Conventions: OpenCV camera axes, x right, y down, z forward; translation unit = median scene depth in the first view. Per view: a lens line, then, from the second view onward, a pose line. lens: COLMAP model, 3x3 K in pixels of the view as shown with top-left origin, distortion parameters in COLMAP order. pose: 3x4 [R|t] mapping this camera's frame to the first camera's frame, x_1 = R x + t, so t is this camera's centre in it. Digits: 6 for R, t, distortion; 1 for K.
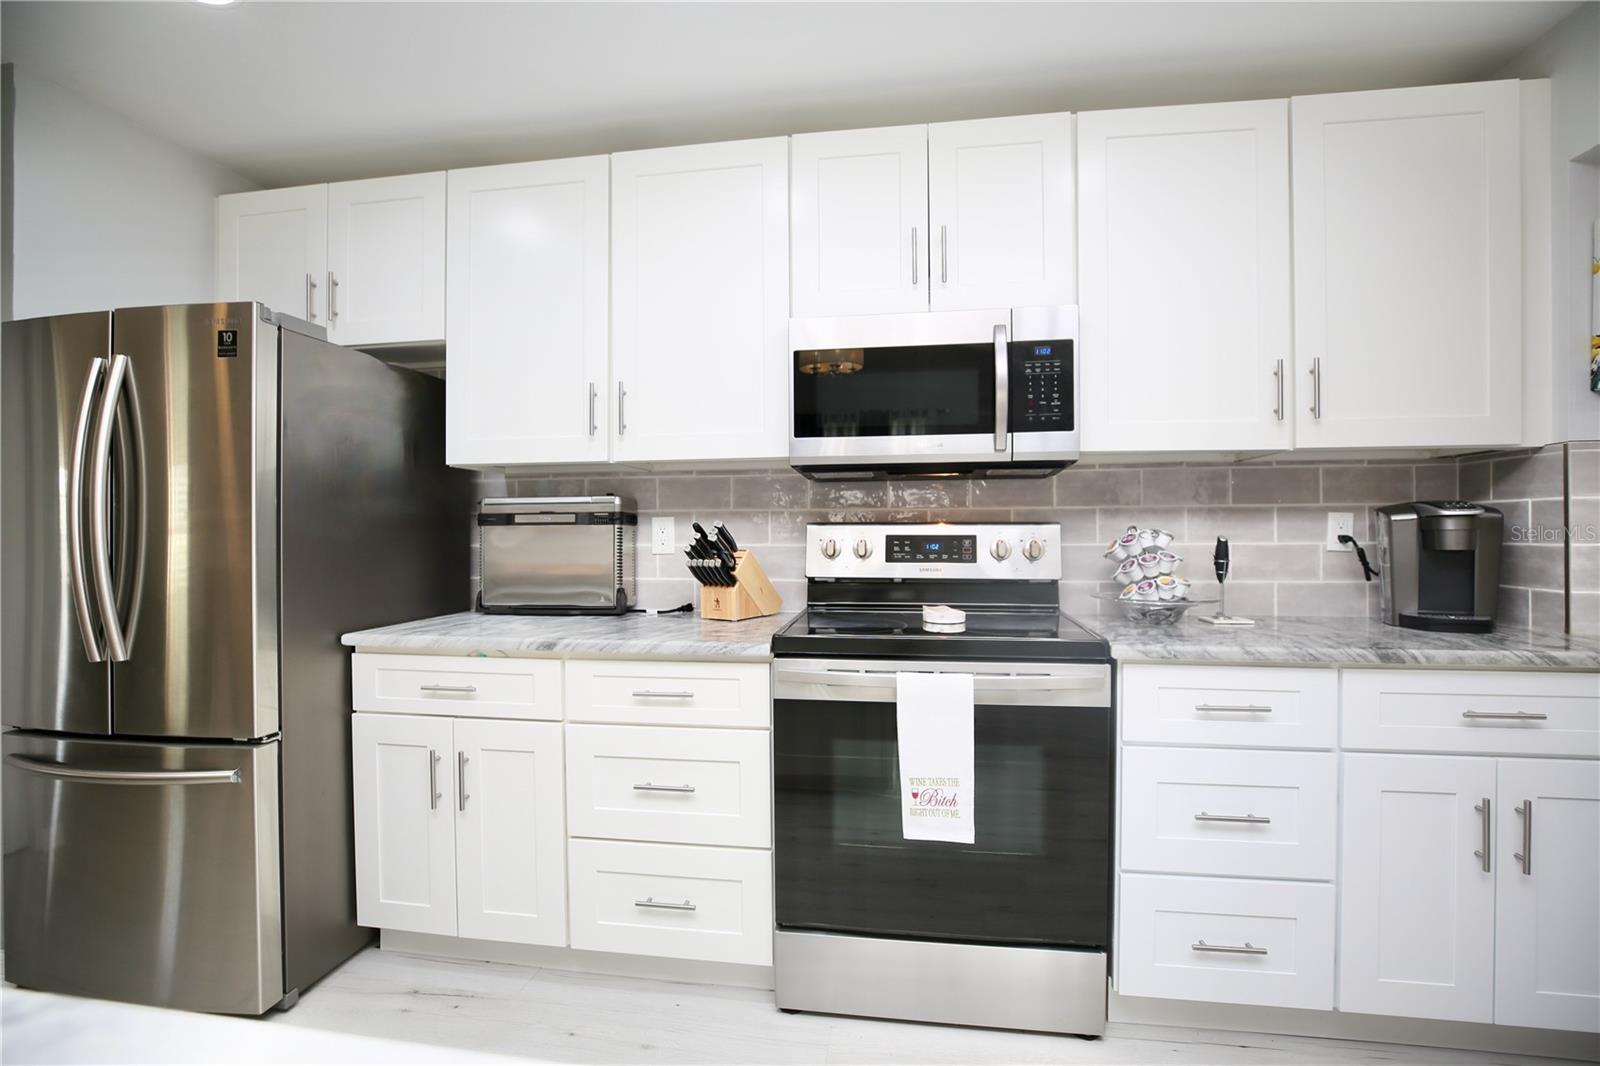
lens RADIAL K [[726.4, 0, 804.7], [0, 726.4, 533.9], [0, 0, 1]] dist [-0.042625, 0.011422]
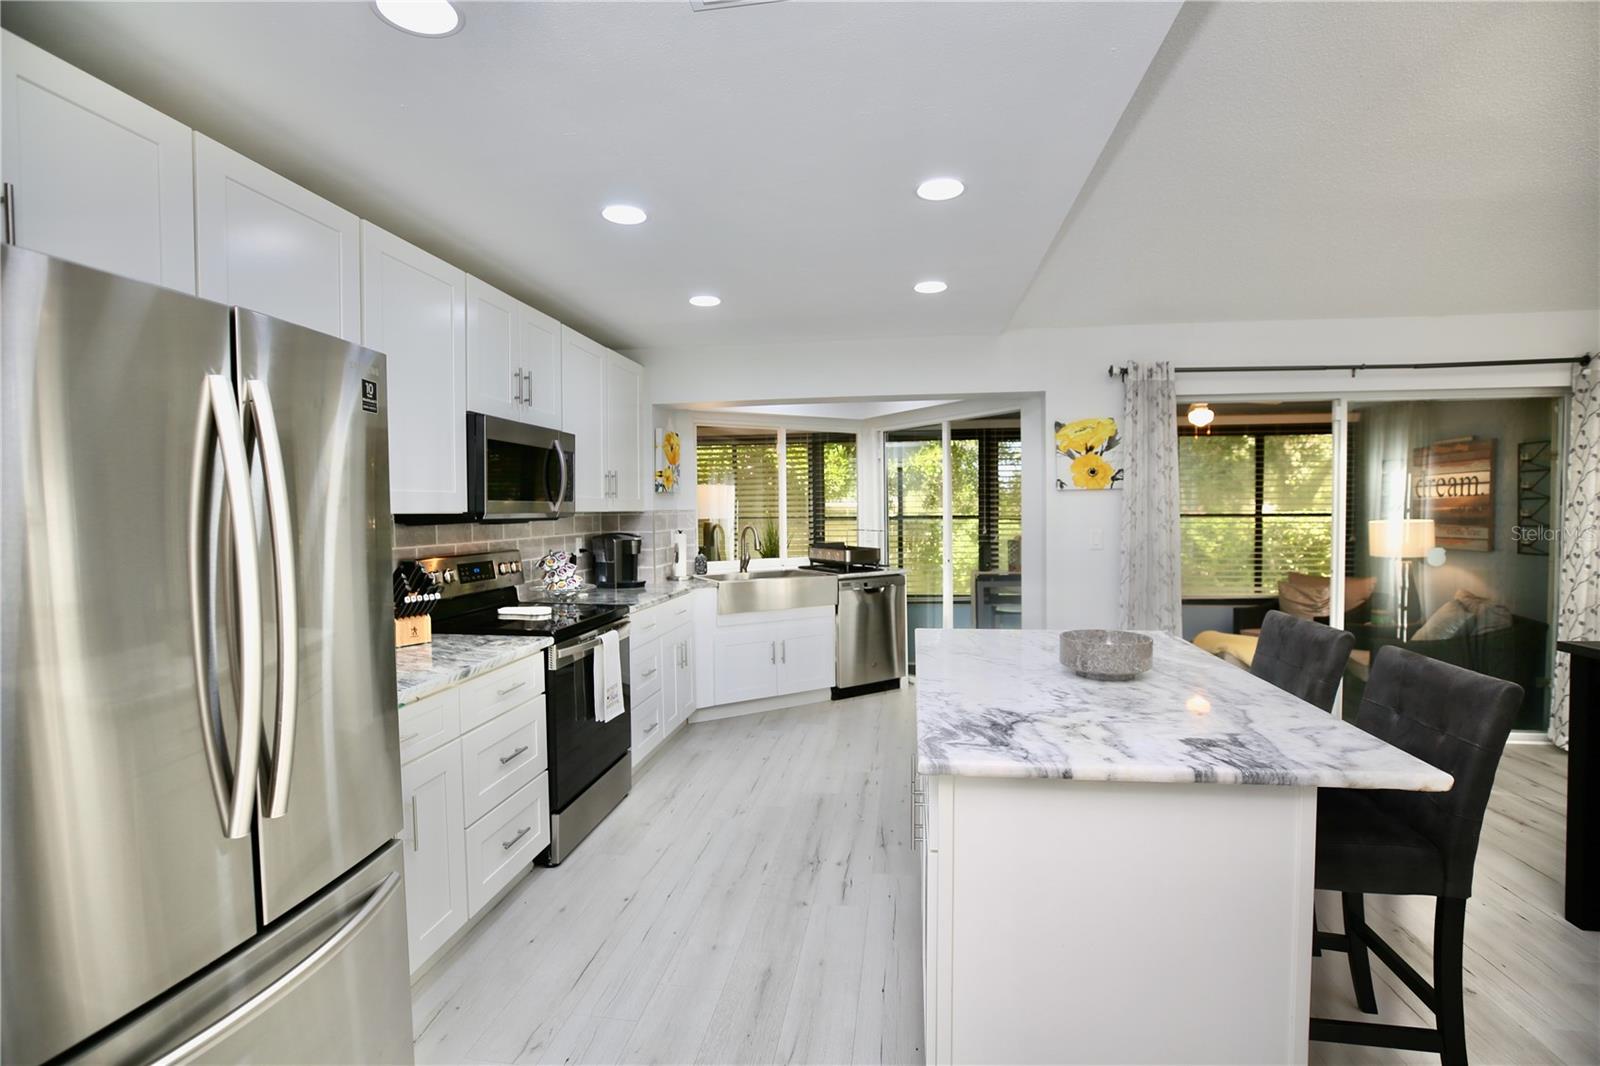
lens RADIAL K [[726.4, 0, 803.2], [0, 726.4, 533.2], [0, 0, 1]] dist [-0.042625, 0.011422]
pose [[-0.009907, -0.026707, 0.999594, -1.417491], [0.013014, 0.999555, 0.026835, -0.097444], [-0.999866, 0.013275, -0.009555, 0.398614]]
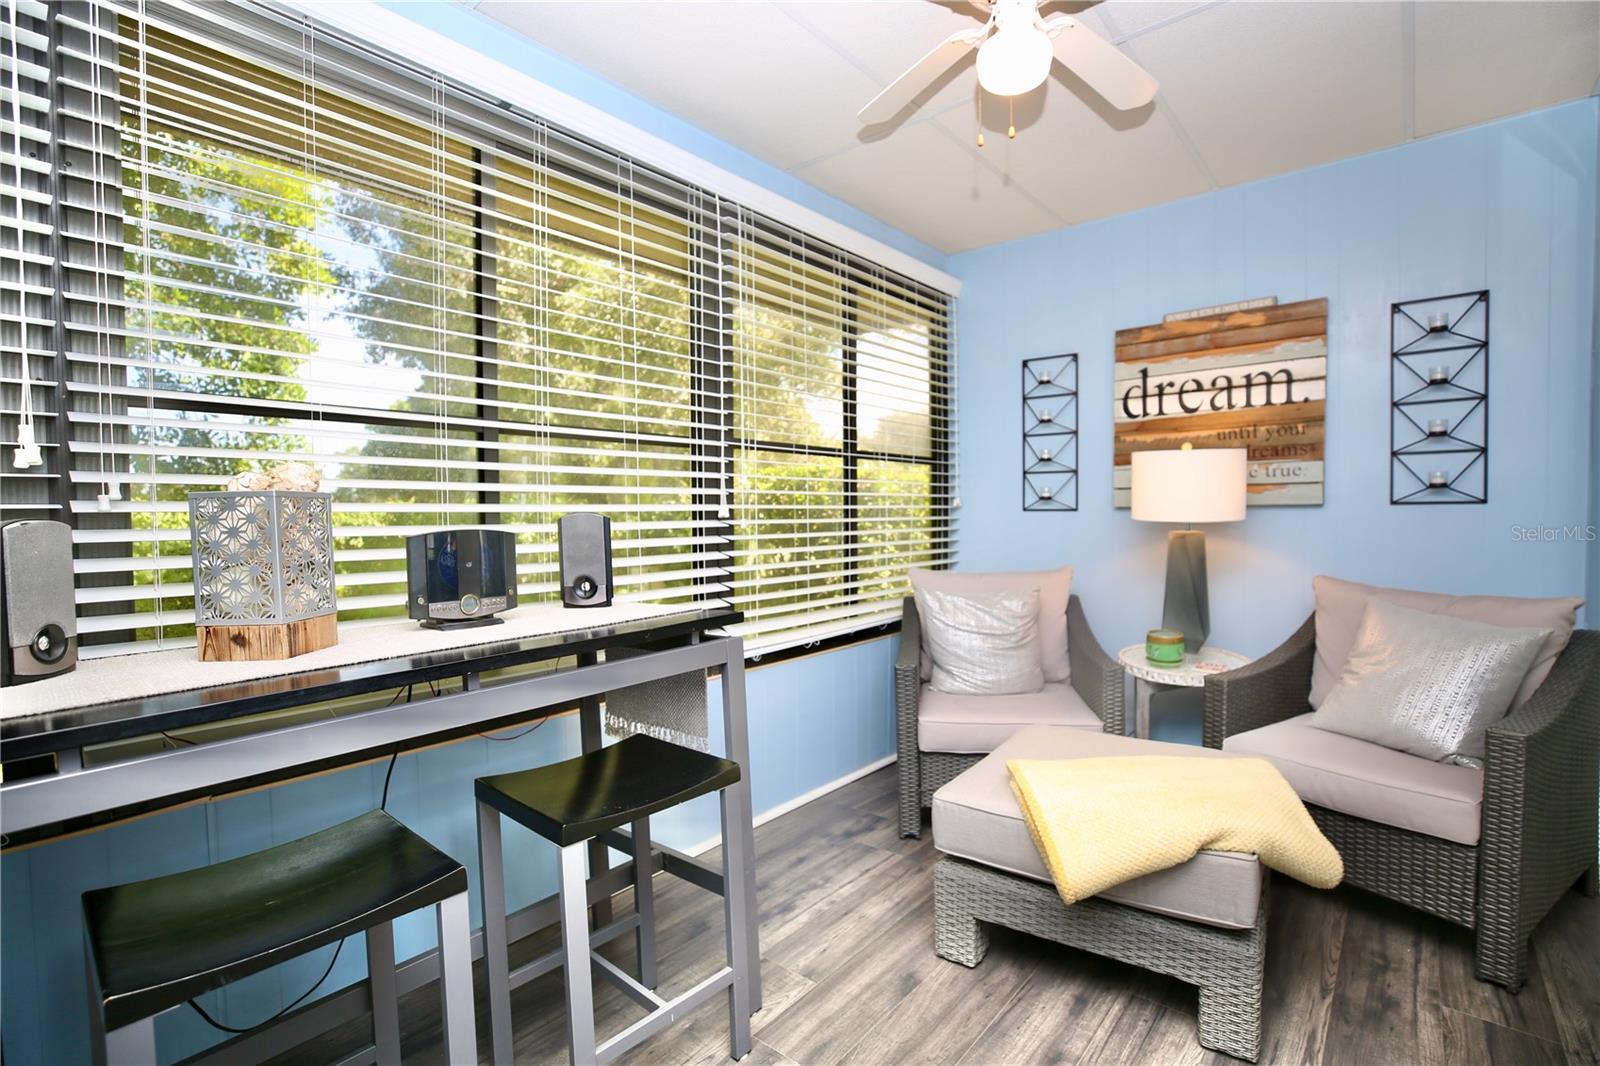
lens RADIAL K [[726.4, 0, 806.9], [0, 726.4, 534.7], [0, 0, 1]] dist [-0.042625, 0.011422]
pose [[-0.853944, -0.006549, 0.520324, 1.126497], [0.013514, 0.999304, 0.034756, 0.059591], [-0.520189, 0.036712, -0.853261, -0.328660]]
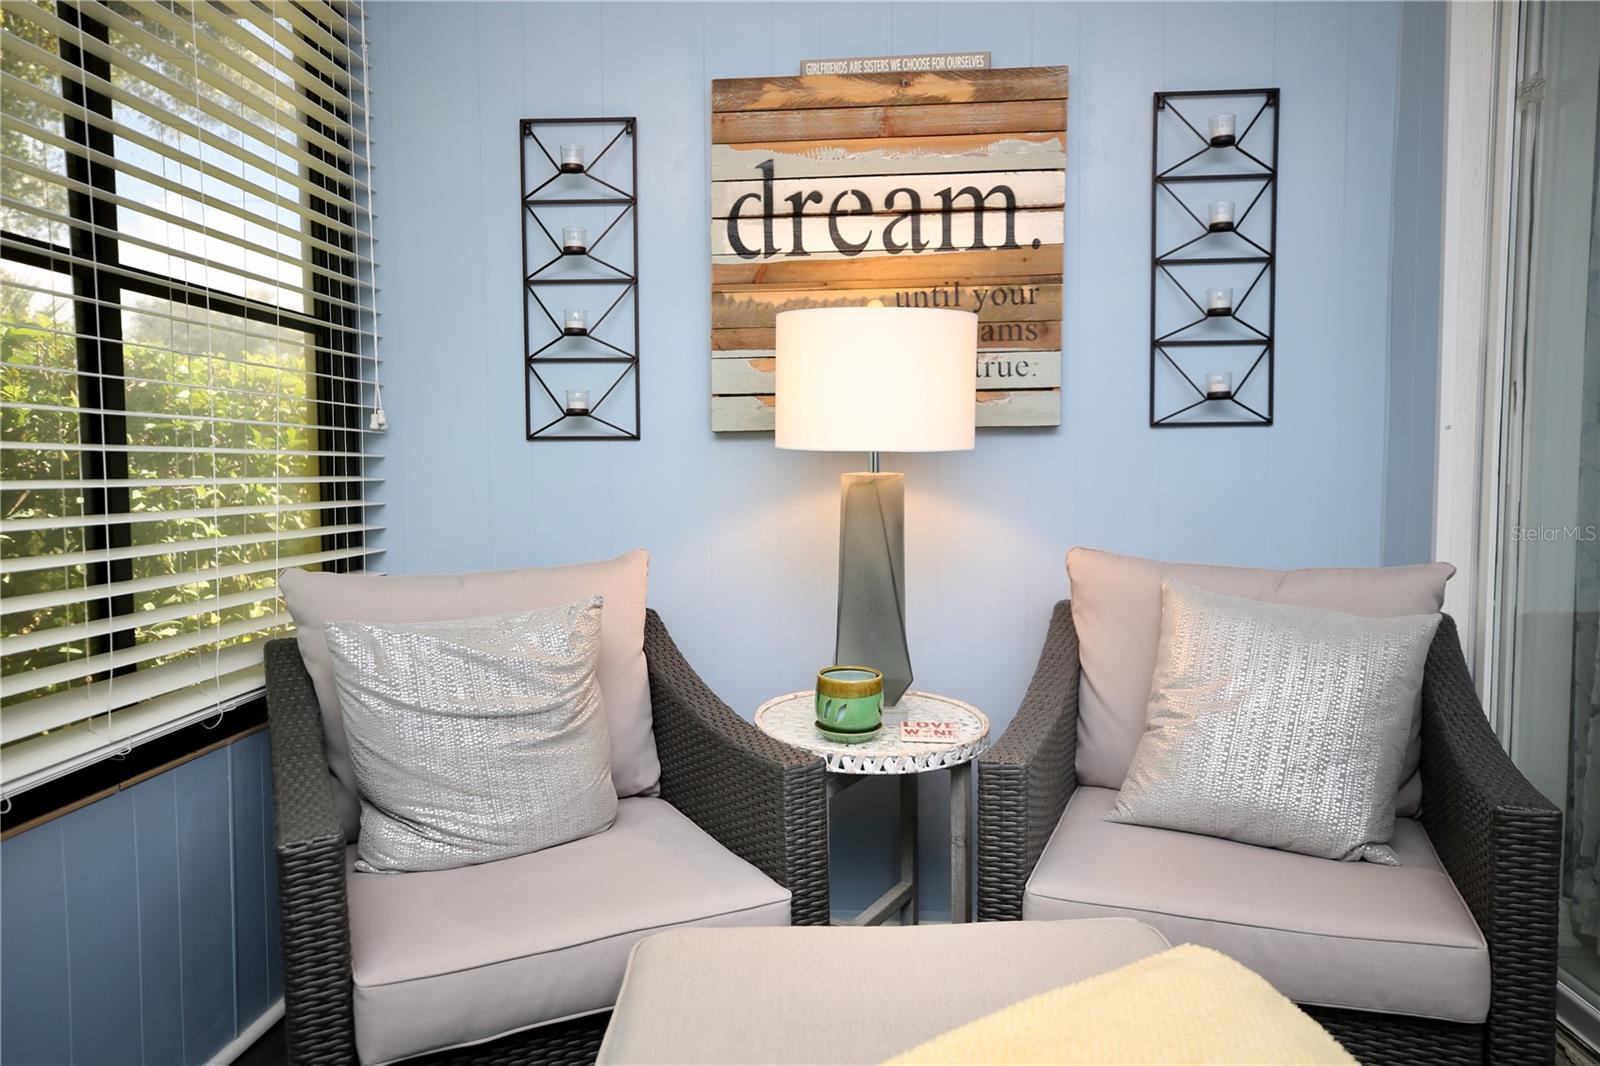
lens RADIAL K [[1103.7, 0, 801.7], [0, 1103.7, 537.8], [0, 0, 1]] dist [0.004621, 0.002977]
pose [[-0.996102, 0.015819, -0.086780, 1.388898], [0.009972, 0.997676, 0.067404, 0.100566], [0.087644, 0.066276, -0.993945, -0.791157]]
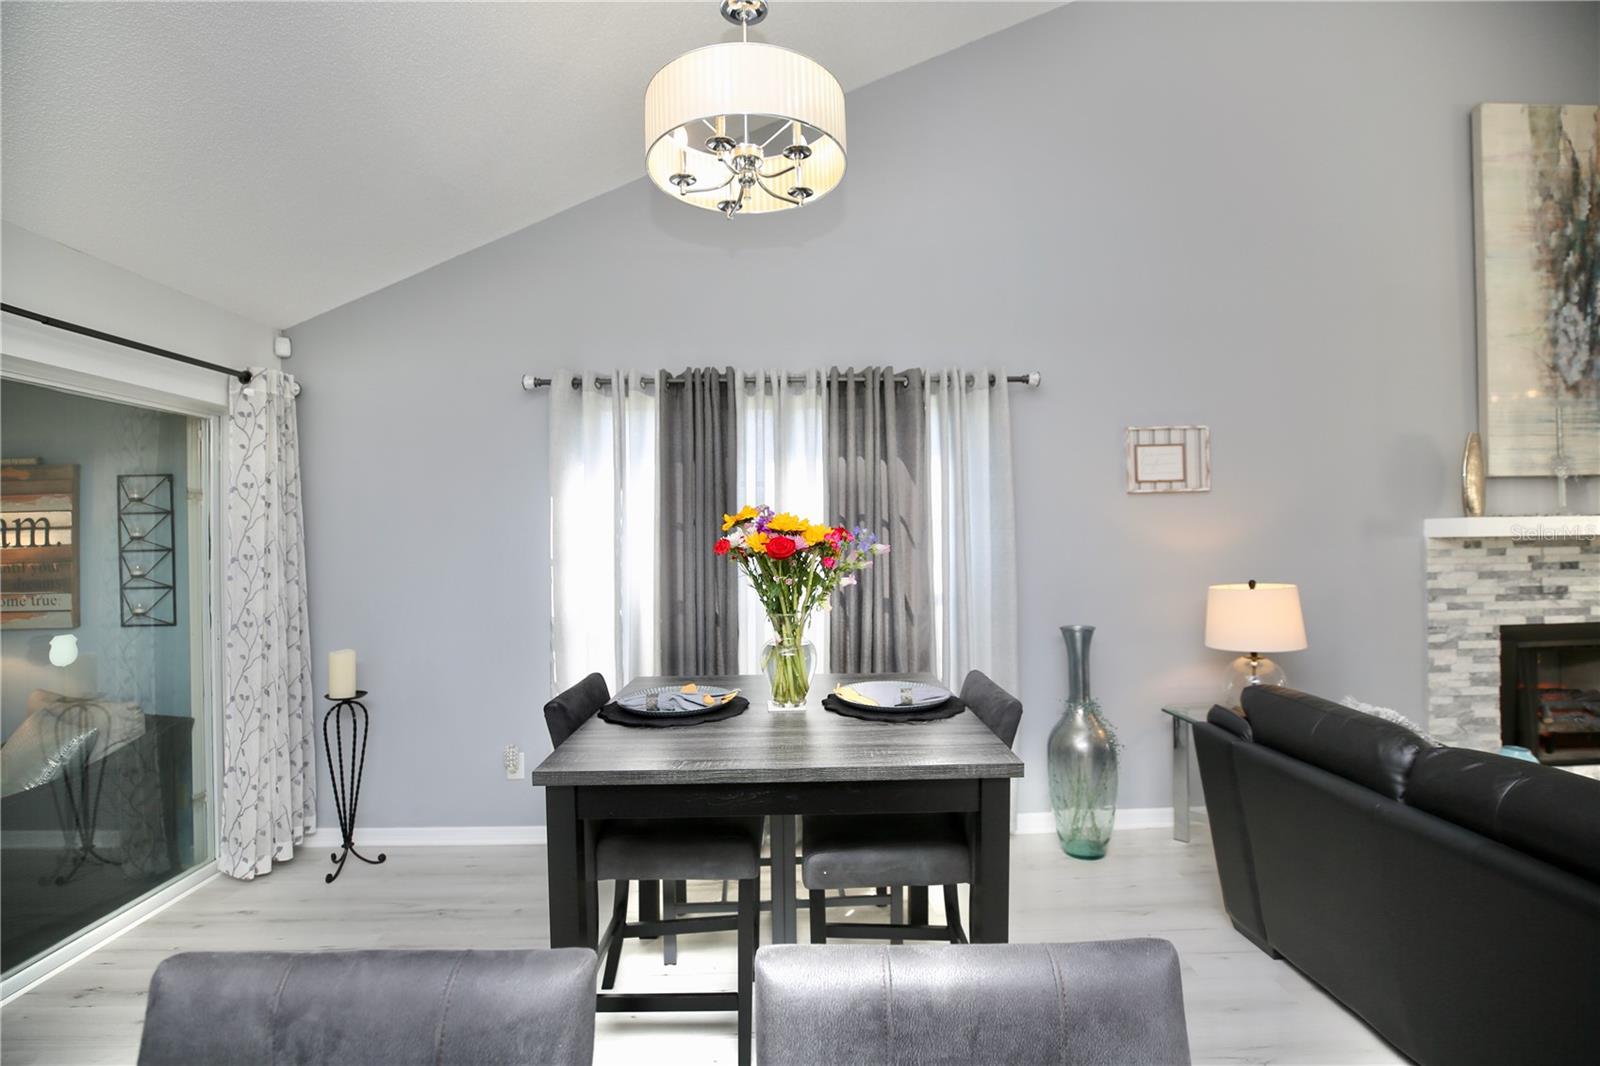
lens RADIAL K [[726.4, 0, 800.5], [0, 726.4, 533.2], [0, 0, 1]] dist [-0.042625, 0.011422]
pose [[-0.983641, 0.021492, -0.178852, -0.418566], [0.021812, 0.999762, 0.000178, -0.125434], [0.178813, -0.003726, -0.983876, -0.034908]]
